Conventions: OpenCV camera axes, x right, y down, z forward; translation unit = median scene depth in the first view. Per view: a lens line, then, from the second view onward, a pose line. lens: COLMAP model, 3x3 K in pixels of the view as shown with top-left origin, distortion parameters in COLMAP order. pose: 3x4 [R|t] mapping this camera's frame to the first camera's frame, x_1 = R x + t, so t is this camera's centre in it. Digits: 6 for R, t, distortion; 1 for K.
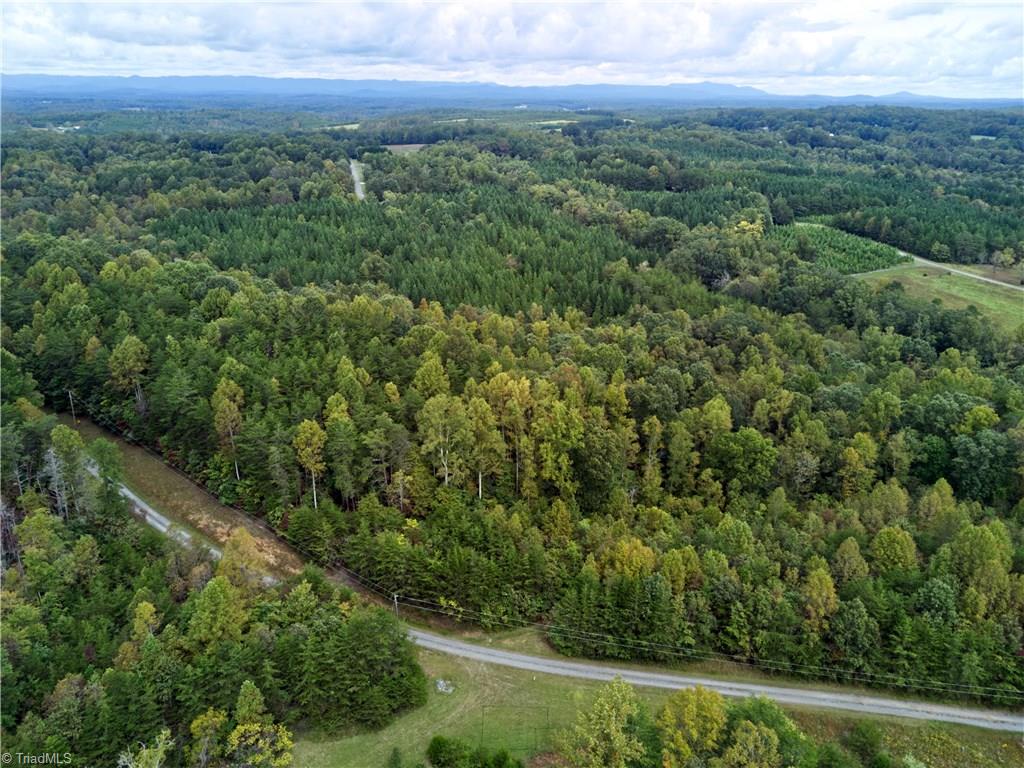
lens RADIAL K [[798.2, 0, 524.5], [0, 798.2, 384.0], [0, 0, 1]] dist [-0.034300, 0.071440]
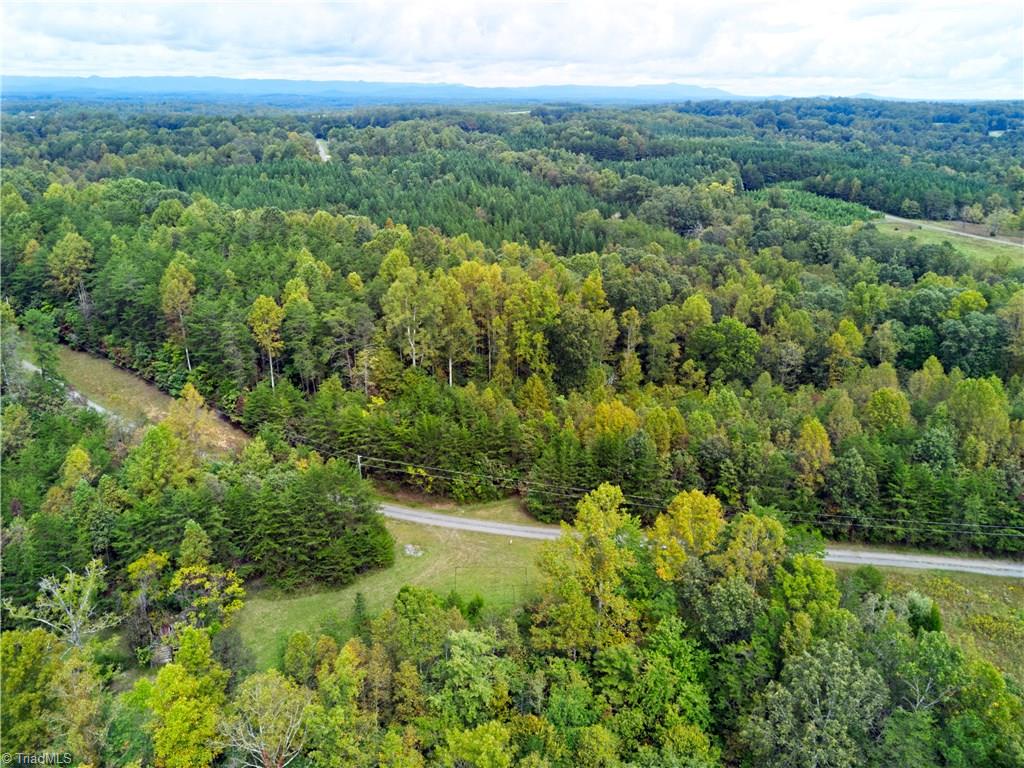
lens RADIAL K [[798.2, 0, 524.5], [0, 798.2, 384.0], [0, 0, 1]] dist [-0.034300, 0.071440]
pose [[0.999263, -0.014180, 0.035660, -0.001670], [0.014257, 0.999897, -0.001924, 0.134588], [-0.035629, 0.002431, 0.999362, 0.052356]]
